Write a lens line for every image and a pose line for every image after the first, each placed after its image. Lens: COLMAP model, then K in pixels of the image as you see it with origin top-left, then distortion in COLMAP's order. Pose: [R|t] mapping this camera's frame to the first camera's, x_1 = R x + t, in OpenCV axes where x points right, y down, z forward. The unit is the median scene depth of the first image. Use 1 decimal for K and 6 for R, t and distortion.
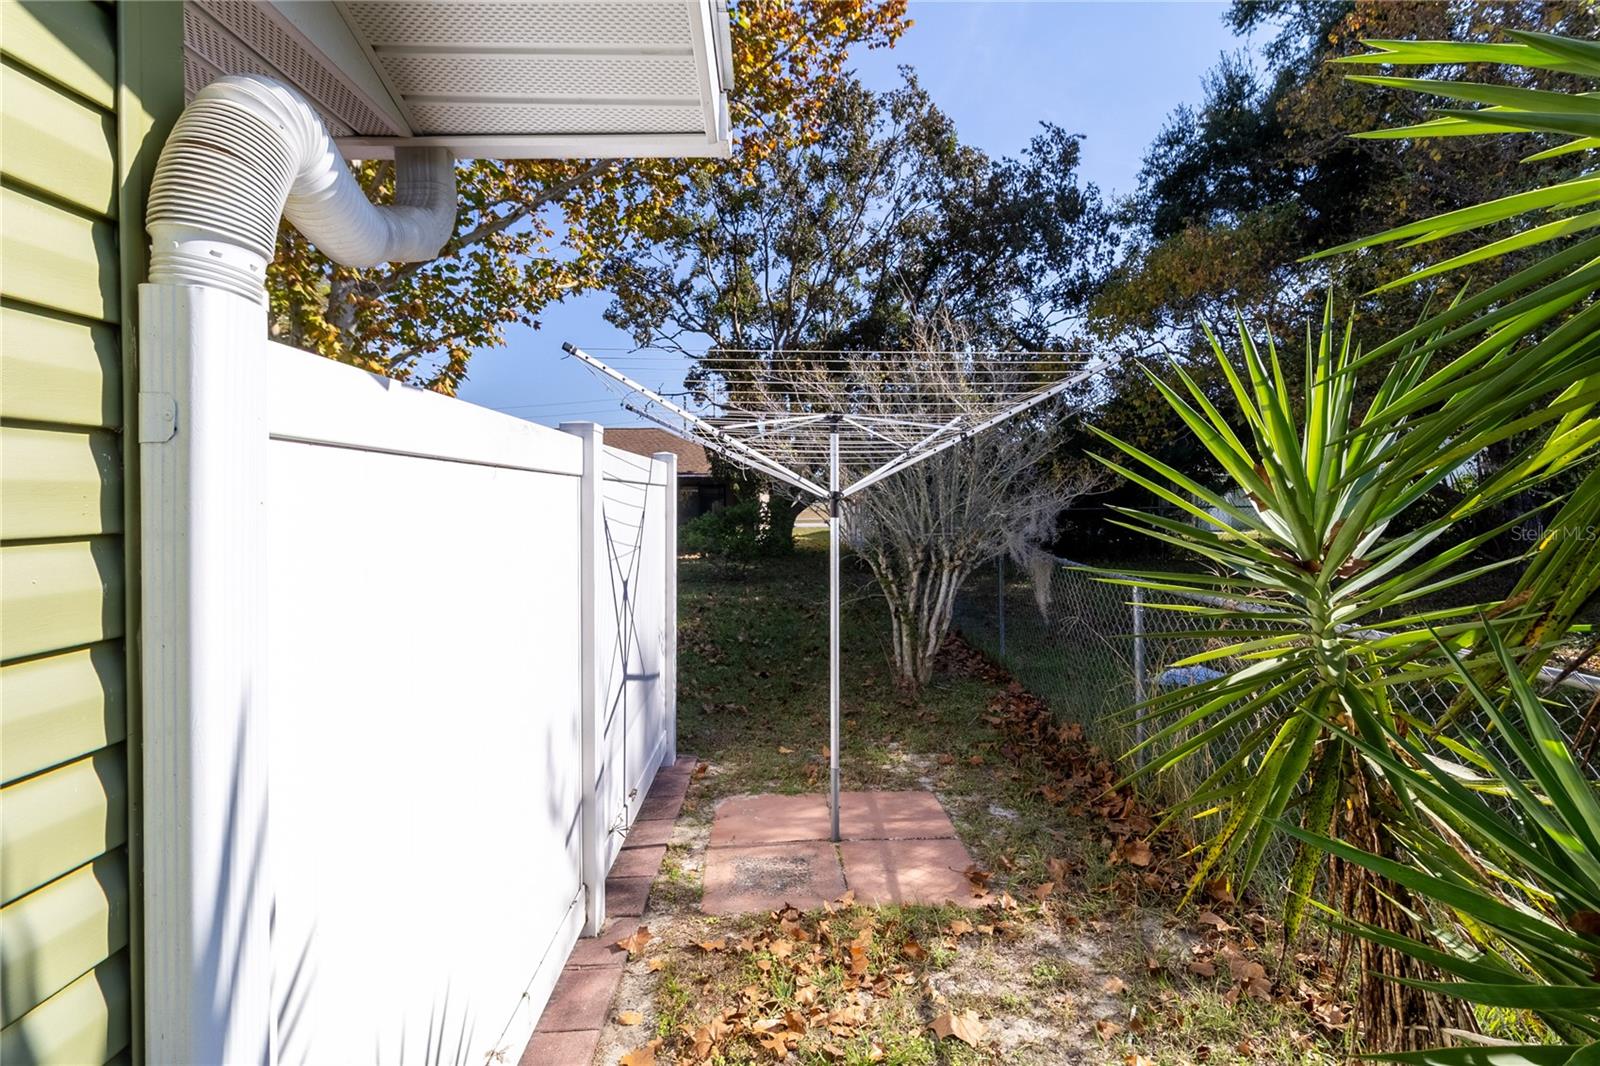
lens RADIAL K [[736.8, 0, 802.1], [0, 736.8, 505.8], [0, 0, 1]] dist [0.003118, 0.000889]
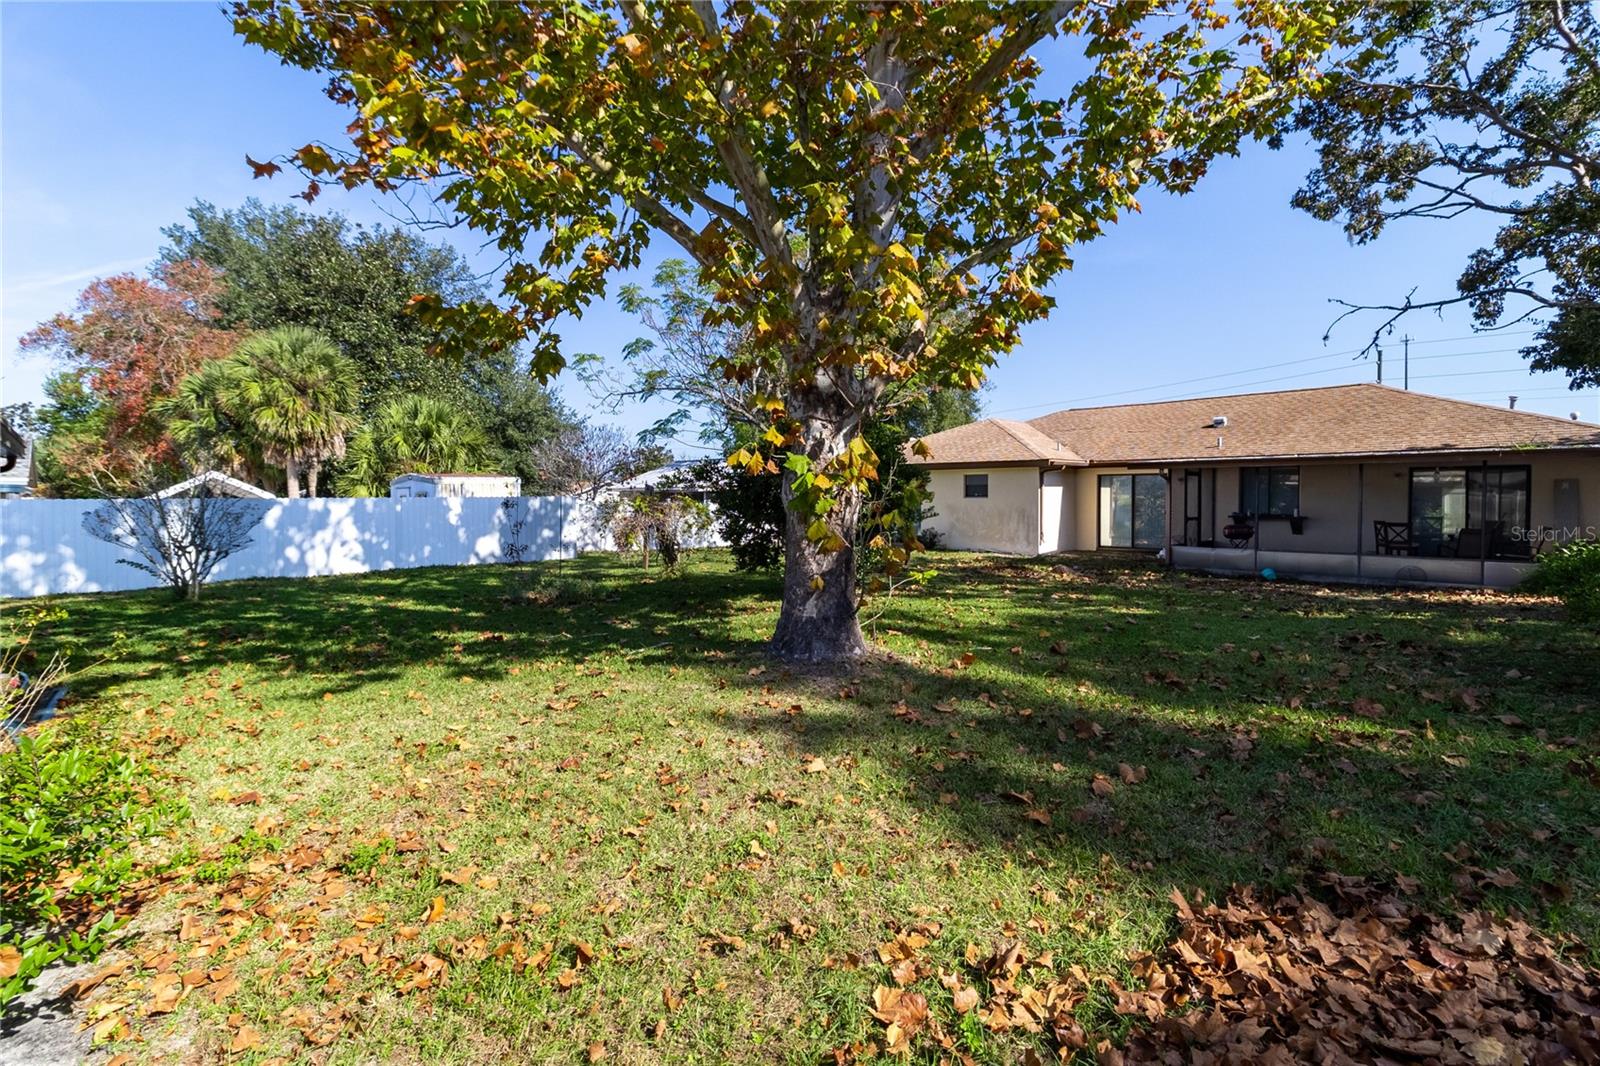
lens RADIAL K [[736.8, 0, 802.1], [0, 736.8, 505.8], [0, 0, 1]] dist [0.003118, 0.000889]
pose [[0.698991, 0.011953, -0.715031, -0.106781], [-0.006342, 0.999925, 0.010516, -0.000754], [0.715103, -0.002816, 0.699014, 0.253620]]
